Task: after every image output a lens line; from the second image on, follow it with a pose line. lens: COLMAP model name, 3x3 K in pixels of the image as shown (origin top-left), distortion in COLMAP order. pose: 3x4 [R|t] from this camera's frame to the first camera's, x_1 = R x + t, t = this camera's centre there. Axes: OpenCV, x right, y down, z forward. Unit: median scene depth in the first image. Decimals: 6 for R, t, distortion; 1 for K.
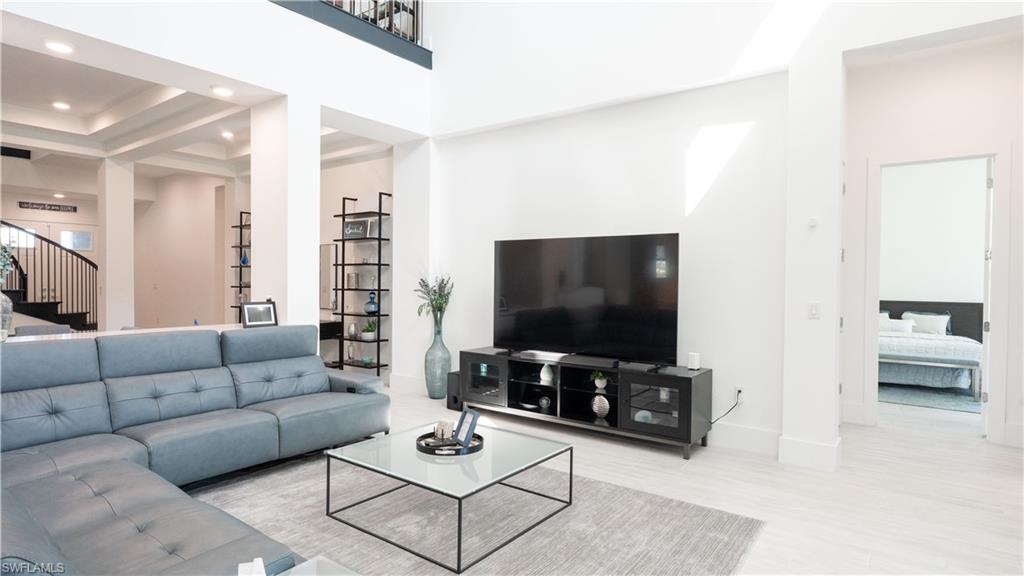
lens RADIAL K [[553.4, 0, 512.0], [0, 553.4, 288.0], [0, 0, 1]] dist [-0.000297, -0.000099]
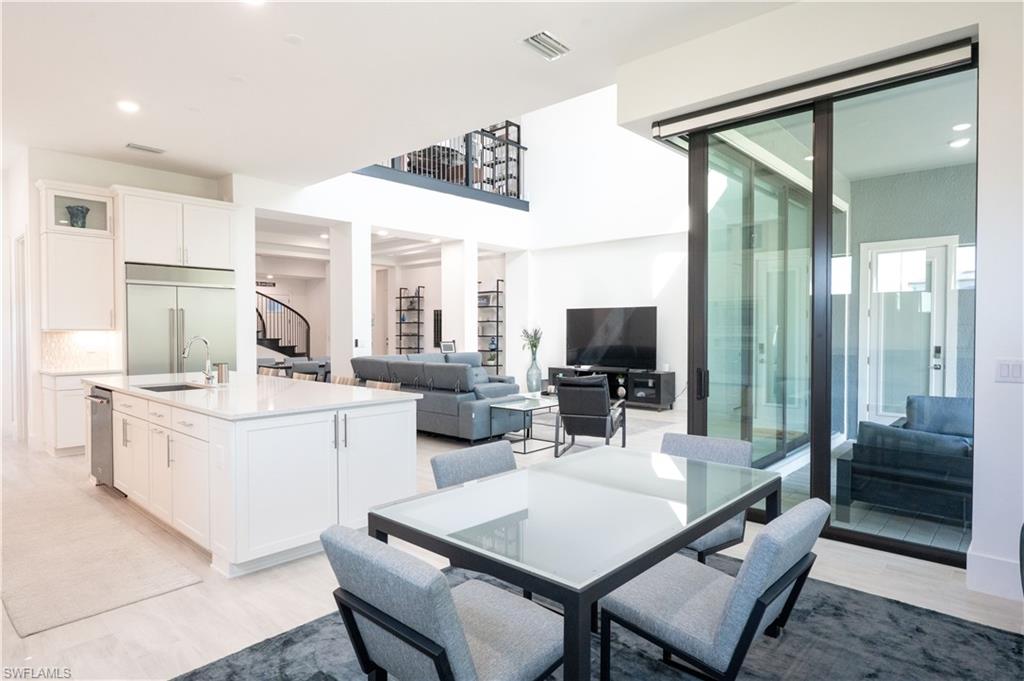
lens RADIAL K [[577.9, 0, 512.0], [0, 577.9, 340.5], [0, 0, 1]] dist [0.000506, 0.000047]
pose [[0.995201, -0.008459, -0.097482, -0.021599], [0.008645, 0.999962, 0.001488, 0.016362], [0.097466, -0.002324, 0.995236, -0.860725]]
